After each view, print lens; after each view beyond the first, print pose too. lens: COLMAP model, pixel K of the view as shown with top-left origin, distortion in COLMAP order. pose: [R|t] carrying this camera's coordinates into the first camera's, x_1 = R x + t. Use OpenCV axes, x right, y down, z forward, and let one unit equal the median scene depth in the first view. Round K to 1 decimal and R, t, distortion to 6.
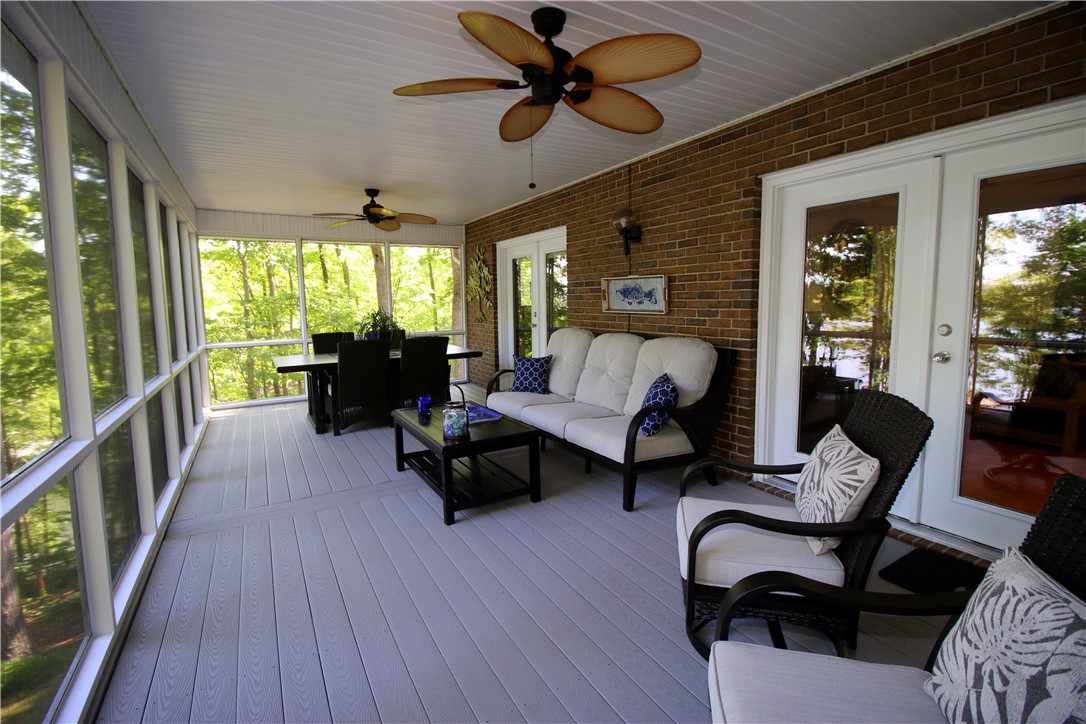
lens RADIAL K [[505.5, 0, 548.3], [0, 505.5, 356.8], [0, 0, 1]] dist [-0.010355, -0.005742]
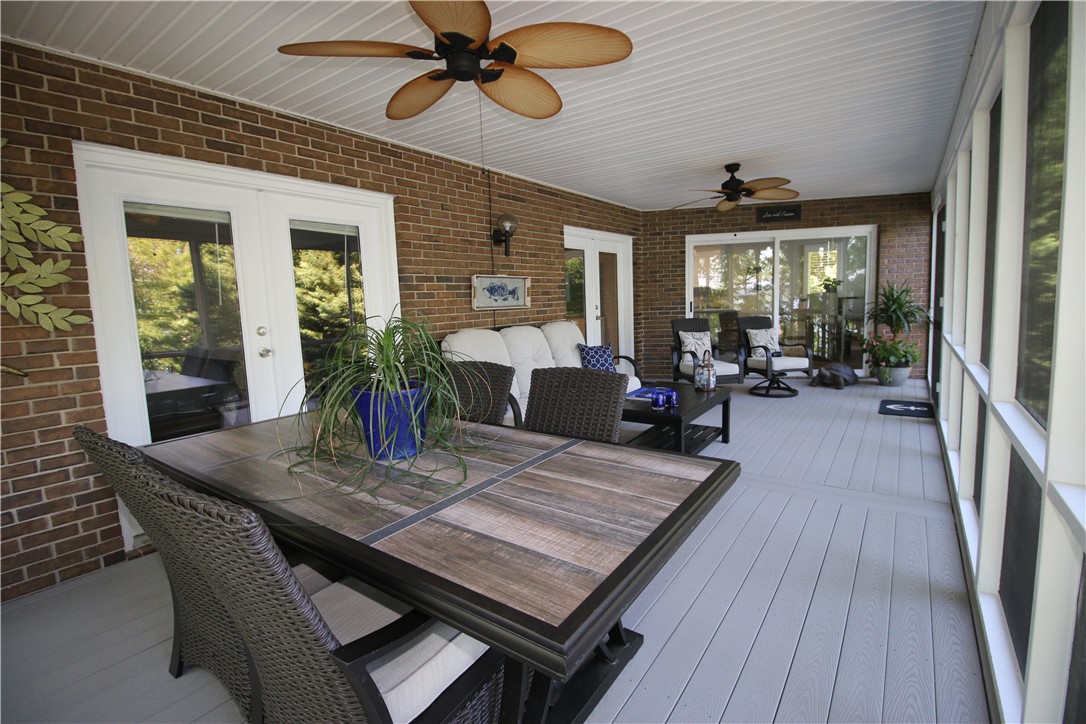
lens RADIAL K [[505.5, 0, 545.9], [0, 505.5, 357.9], [0, 0, 1]] dist [-0.010355, -0.005742]
pose [[-0.404532, -0.096689, 0.909398, -0.903312], [0.124563, 0.979303, 0.159531, -0.147612], [-0.906001, 0.177813, -0.384116, 1.373746]]
